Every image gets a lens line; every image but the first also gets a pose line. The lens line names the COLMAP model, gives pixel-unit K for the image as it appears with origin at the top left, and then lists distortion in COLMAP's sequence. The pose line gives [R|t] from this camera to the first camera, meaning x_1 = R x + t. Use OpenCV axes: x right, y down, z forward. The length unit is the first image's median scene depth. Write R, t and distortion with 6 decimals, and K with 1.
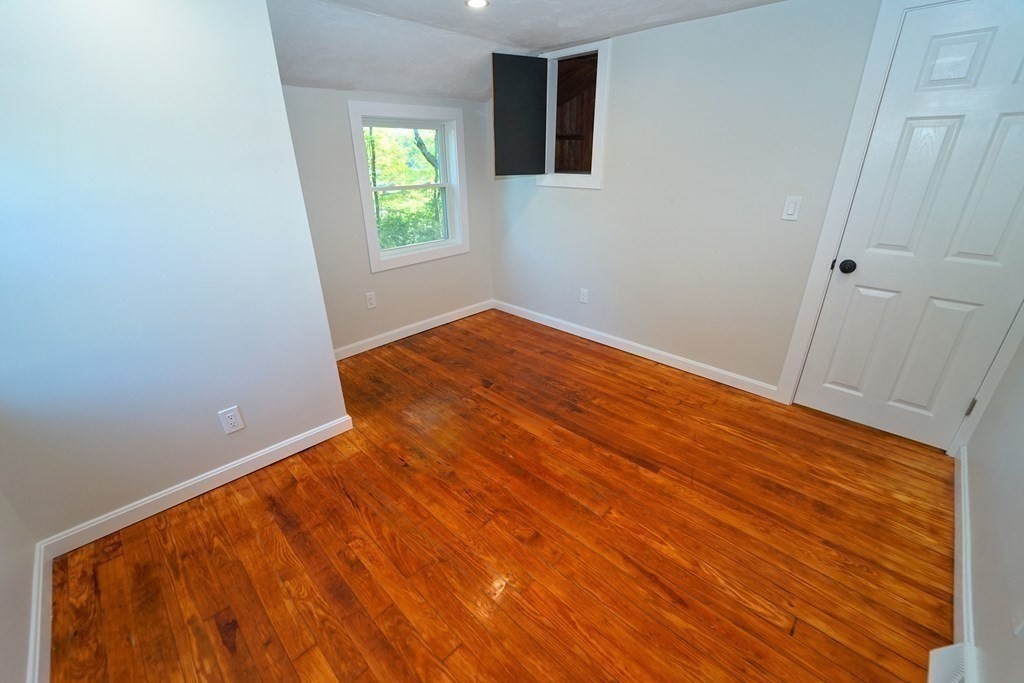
lens RADIAL K [[416.4, 0, 510.8], [0, 416.4, 342.5], [0, 0, 1]] dist [-0.022064, 0.000067]
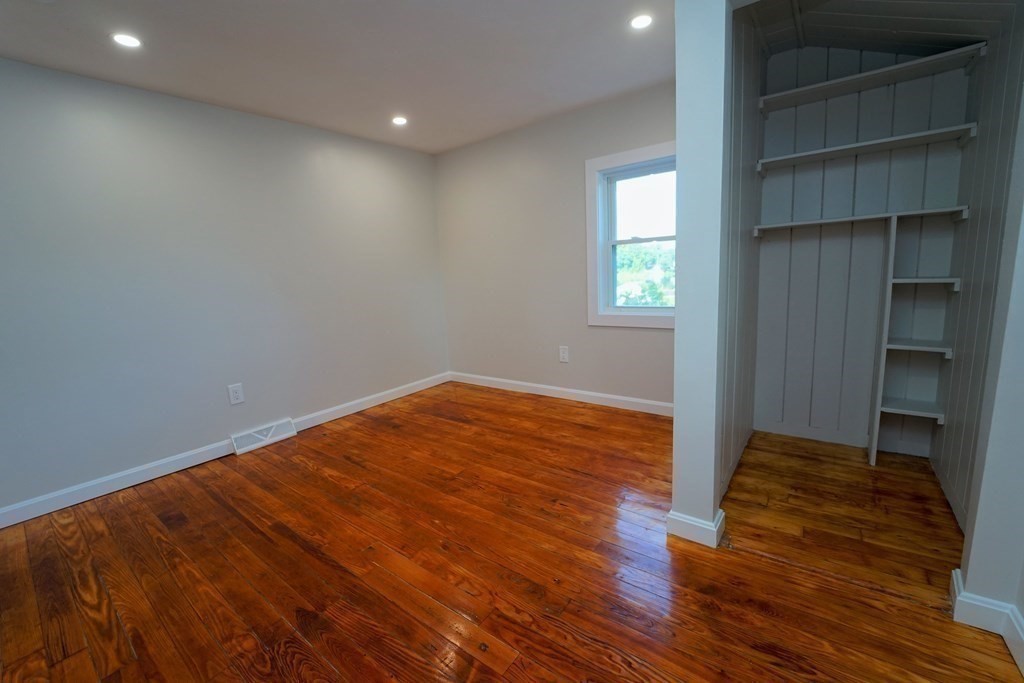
lens RADIAL K [[416.4, 0, 510.8], [0, 416.4, 342.5], [0, 0, 1]] dist [-0.022064, 0.000067]
pose [[-0.990520, 0.084756, -0.108105, -0.094020], [0.011981, 0.837273, 0.546654, -0.515894], [0.136846, 0.540176, -0.830351, 1.630076]]
